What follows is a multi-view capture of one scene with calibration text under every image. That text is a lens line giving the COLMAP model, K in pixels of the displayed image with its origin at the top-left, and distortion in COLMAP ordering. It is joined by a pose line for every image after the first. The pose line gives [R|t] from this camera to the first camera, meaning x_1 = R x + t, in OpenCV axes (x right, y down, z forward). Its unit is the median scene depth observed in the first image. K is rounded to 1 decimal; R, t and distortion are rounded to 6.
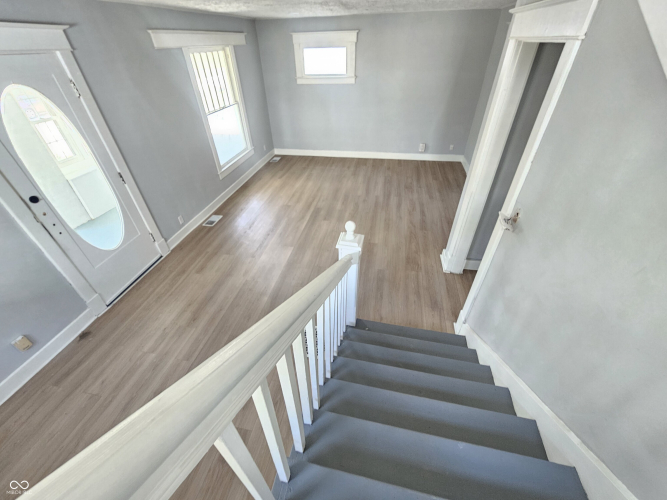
lens RADIAL K [[268.3, 0, 330.1], [0, 268.3, 246.3], [0, 0, 1]] dist [-0.000517, 0.000402]
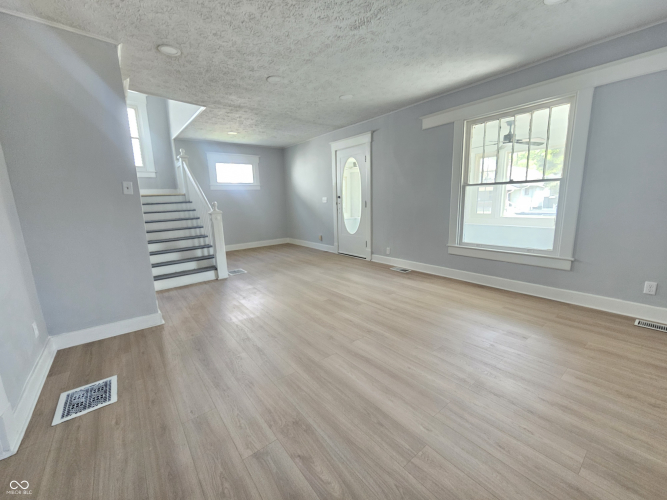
lens RADIAL K [[268.3, 0, 331.3], [0, 268.3, 249.1], [0, 0, 1]] dist [-0.000517, 0.000402]
pose [[-0.634869, 0.188510, -0.749270, 0.489662], [-0.426544, 0.723080, 0.543338, -0.582148], [0.644207, 0.664545, -0.378653, 1.106790]]
